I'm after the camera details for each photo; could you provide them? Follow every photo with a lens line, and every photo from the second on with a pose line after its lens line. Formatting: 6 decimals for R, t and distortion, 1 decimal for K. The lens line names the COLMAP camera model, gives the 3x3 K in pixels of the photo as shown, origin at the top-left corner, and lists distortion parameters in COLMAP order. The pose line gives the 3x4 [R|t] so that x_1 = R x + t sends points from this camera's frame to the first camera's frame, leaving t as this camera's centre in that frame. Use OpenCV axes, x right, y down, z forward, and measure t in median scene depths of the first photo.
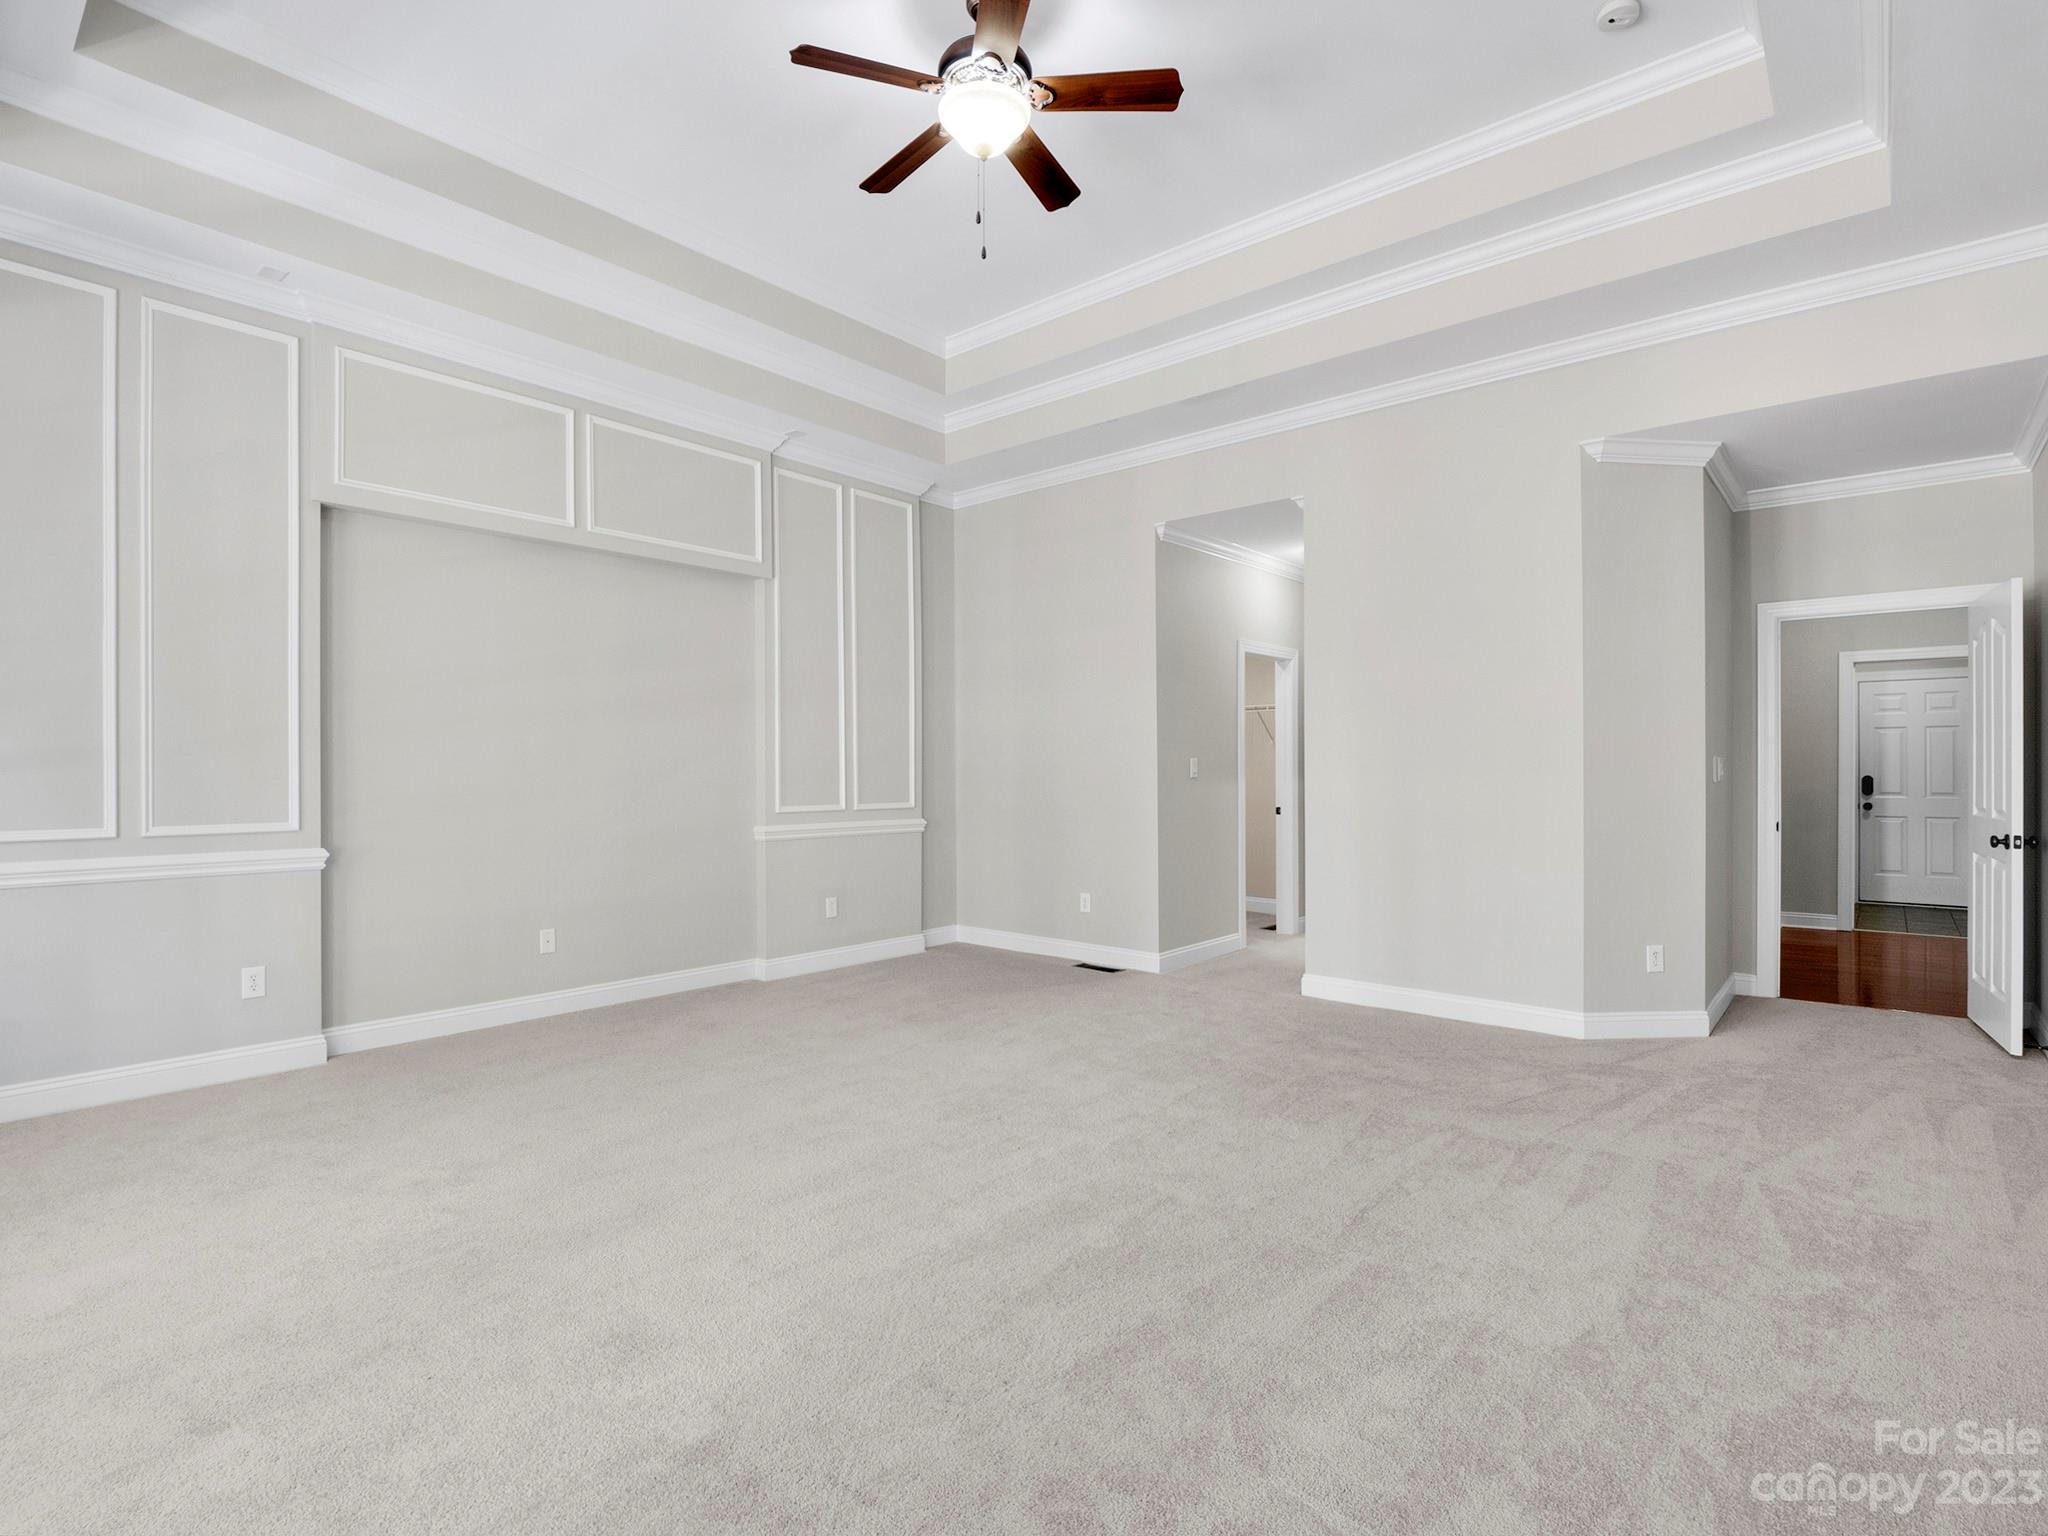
lens RADIAL K [[1010.6, 0, 1011.8], [0, 1010.6, 764.2], [0, 0, 1]] dist [-0.009475, -0.001389]
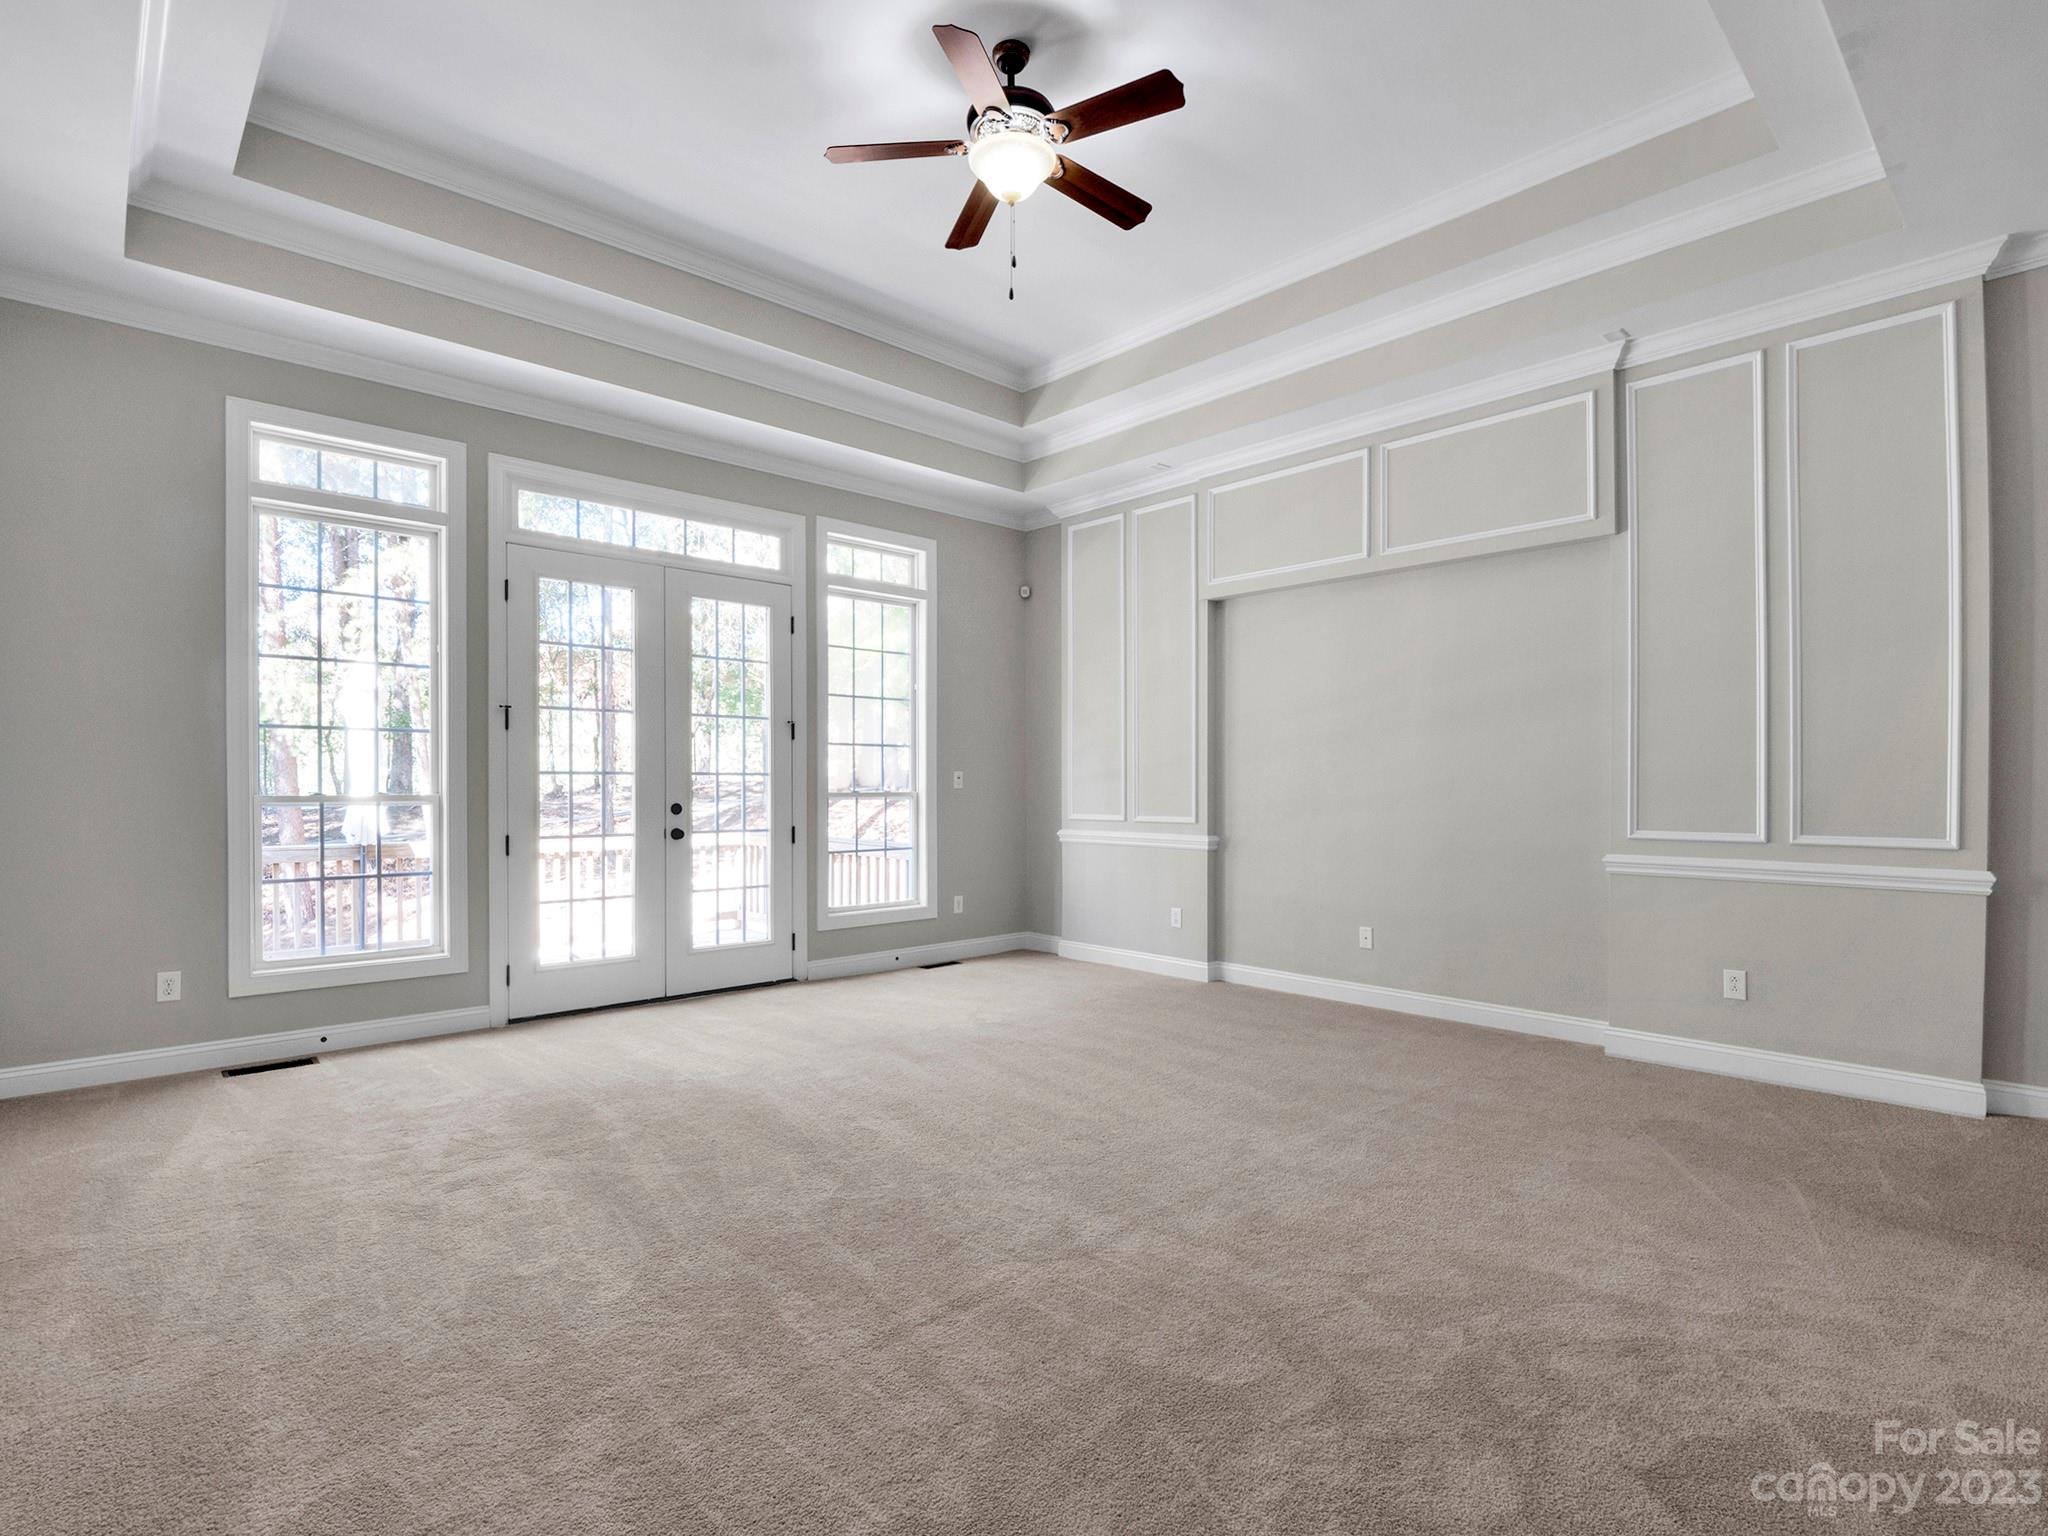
lens RADIAL K [[983.2, 0, 1024.0], [0, 983.2, 768.0], [0, 0, 1]] dist [-0.025037, -0.000602]
pose [[-0.082834, -0.013888, -0.996467, 0.540162], [0.005779, 0.999879, -0.014416, 0.003043], [0.996547, -0.006953, -0.082743, 0.609410]]
